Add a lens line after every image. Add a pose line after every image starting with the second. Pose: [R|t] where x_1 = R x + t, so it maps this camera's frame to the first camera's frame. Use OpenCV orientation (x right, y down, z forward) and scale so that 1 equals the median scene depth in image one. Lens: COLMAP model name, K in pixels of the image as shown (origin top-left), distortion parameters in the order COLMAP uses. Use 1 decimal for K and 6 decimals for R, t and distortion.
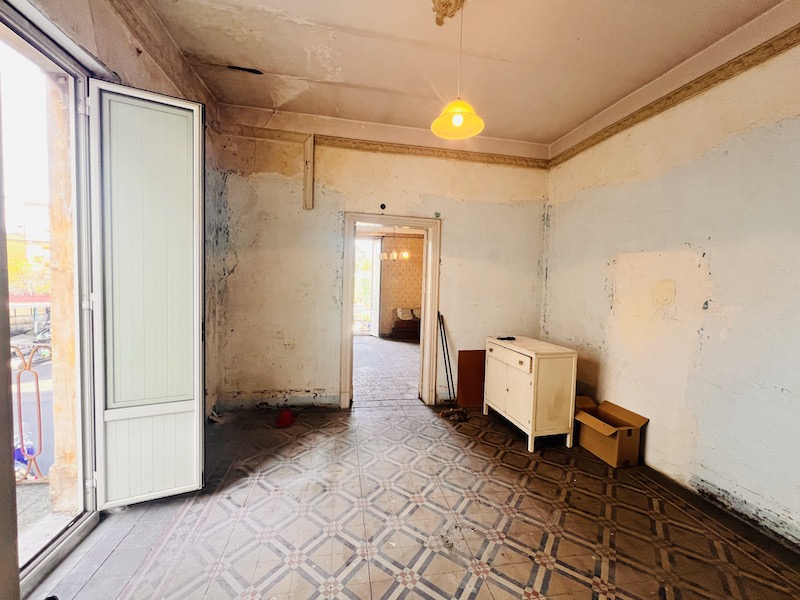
lens RADIAL K [[321.1, 0, 397.5], [0, 321.1, 296.1], [0, 0, 1]] dist [-0.002680, 0.000919]
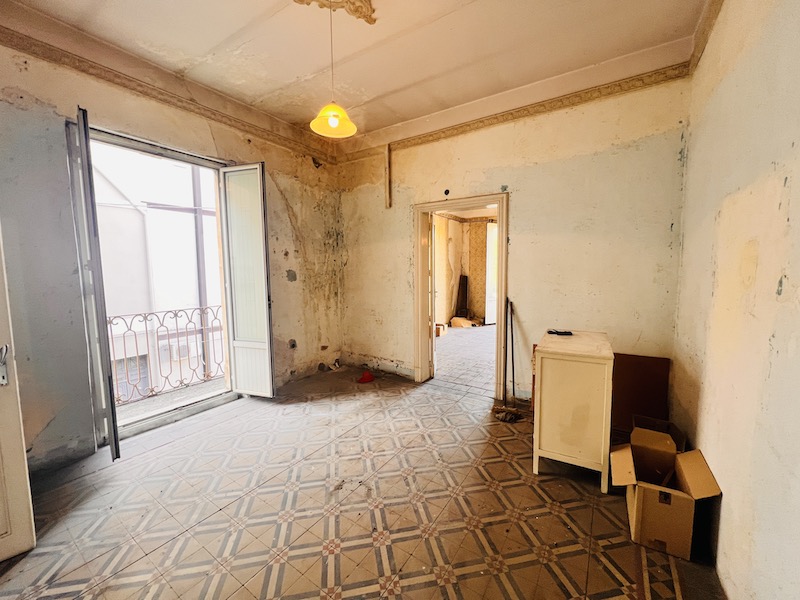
lens RADIAL K [[321.1, 0, 398.3], [0, 321.1, 295.8], [0, 0, 1]] dist [-0.002680, 0.000919]
pose [[0.719139, 0.019809, -0.694584, 0.873567], [0.002432, 0.999516, 0.031023, 0.025287], [0.694862, -0.023999, 0.718742, 0.247611]]
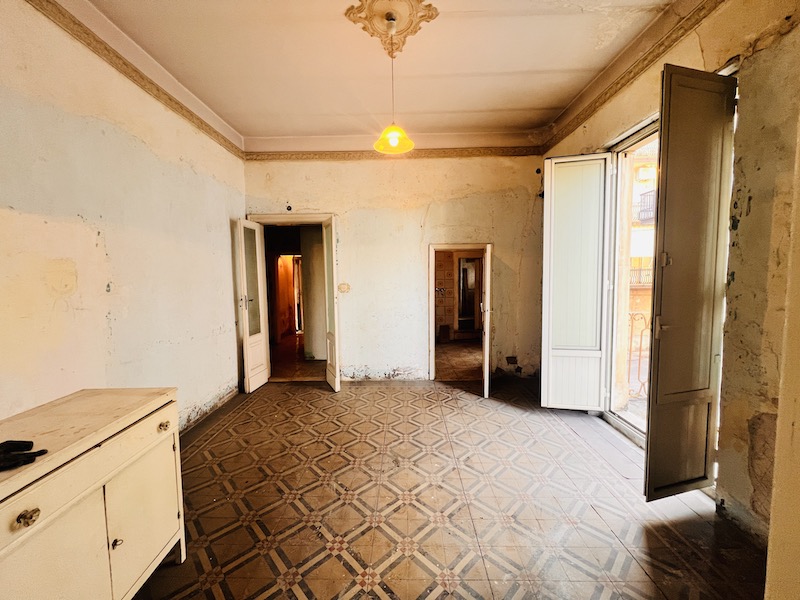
lens RADIAL K [[319.9, 0, 396.4], [0, 319.9, 297.1], [0, 0, 1]] dist [-0.002270, 0.000785]
pose [[-0.980371, -0.030152, 0.194841, -0.067270], [-0.007100, 0.992995, 0.117941, -0.062058], [-0.197033, 0.114243, -0.973718, 1.742258]]
